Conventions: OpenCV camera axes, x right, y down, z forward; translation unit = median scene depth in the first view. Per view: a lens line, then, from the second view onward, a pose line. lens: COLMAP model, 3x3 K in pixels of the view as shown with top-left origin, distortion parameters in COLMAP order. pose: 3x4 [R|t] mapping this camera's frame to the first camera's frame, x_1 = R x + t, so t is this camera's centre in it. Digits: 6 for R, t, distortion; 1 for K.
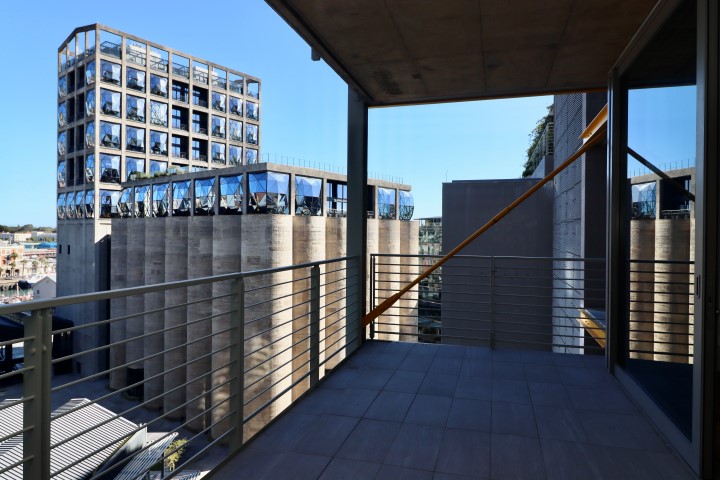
lens RADIAL K [[467.9, 0, 350.8], [0, 467.9, 232.6], [0, 0, 1]] dist [0.000874, -0.011101]
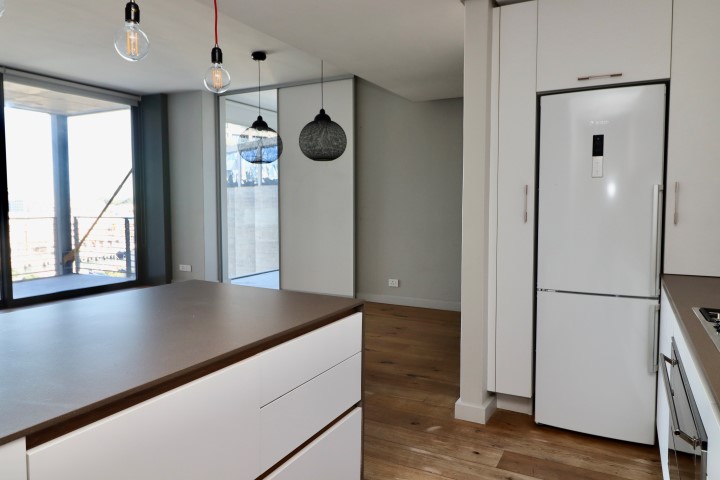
lens RADIAL K [[514.8, 0, 356.4], [0, 514.8, 232.7], [0, 0, 1]] dist [0.002445, 0.002986]
pose [[0.979663, 0.005946, -0.200563, 0.140076], [0.005595, 0.998363, 0.056929, 0.001969], [0.200573, -0.056893, 0.978025, -0.044061]]
